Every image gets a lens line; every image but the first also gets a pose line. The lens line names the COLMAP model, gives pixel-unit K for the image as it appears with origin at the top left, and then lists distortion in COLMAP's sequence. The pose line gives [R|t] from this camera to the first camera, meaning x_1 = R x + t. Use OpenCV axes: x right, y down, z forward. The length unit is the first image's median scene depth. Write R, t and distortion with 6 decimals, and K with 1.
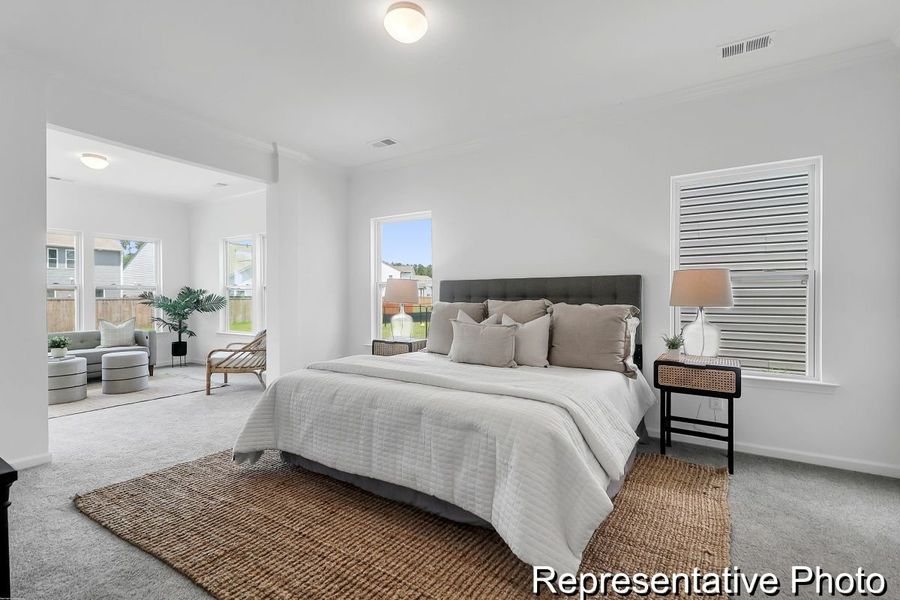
lens RADIAL K [[413.0, 0, 447.1], [0, 413.0, 300.3], [0, 0, 1]] dist [0.000220, -0.015454]
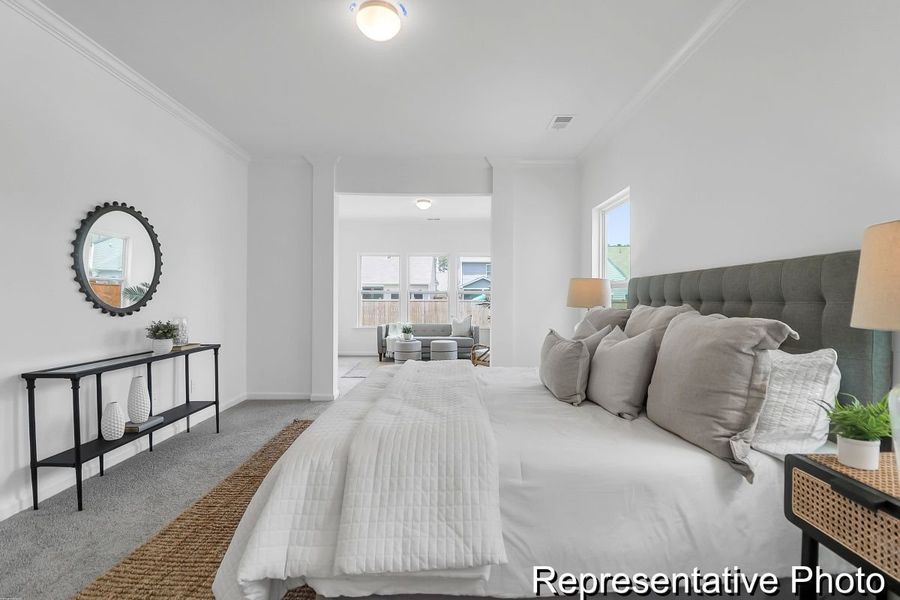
lens RADIAL K [[413.0, 0, 447.1], [0, 413.0, 300.3], [0, 0, 1]] dist [0.000220, -0.015454]
pose [[0.547143, 0.004559, -0.837027, 0.495830], [-0.012161, 0.999923, -0.002503, -0.002428], [0.836951, 0.011549, 0.547156, 0.367713]]
